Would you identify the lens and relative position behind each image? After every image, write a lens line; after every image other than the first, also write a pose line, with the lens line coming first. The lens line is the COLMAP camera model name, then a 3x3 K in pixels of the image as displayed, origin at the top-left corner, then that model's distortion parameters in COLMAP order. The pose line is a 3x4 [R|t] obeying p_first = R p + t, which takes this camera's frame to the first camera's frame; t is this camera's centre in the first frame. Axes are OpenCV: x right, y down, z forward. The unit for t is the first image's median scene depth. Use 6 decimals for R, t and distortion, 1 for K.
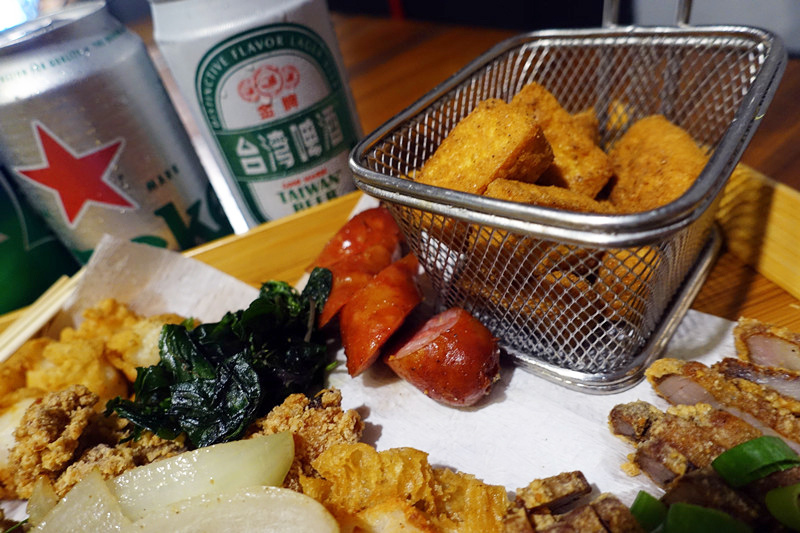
lens RADIAL K [[528.0, 0, 411.2], [0, 528.0, 269.3], [0, 0, 1]] dist [0.000750, -0.002571]
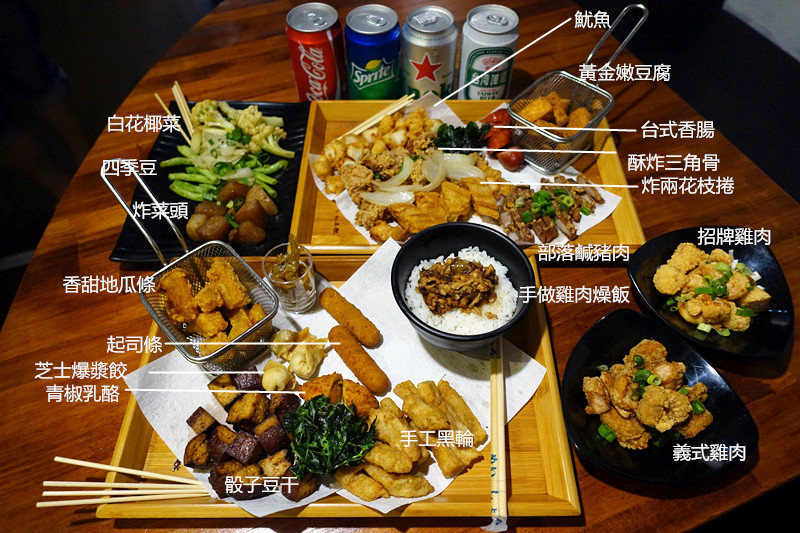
lens RADIAL K [[528.0, 0, 411.2], [0, 528.0, 269.3], [0, 0, 1]] dist [0.000750, -0.002571]
pose [[0.931446, 0.363812, -0.006921, -0.250426], [-0.346451, 0.892491, 0.288846, 0.025858], [0.111263, -0.266647, 0.957351, -2.545462]]
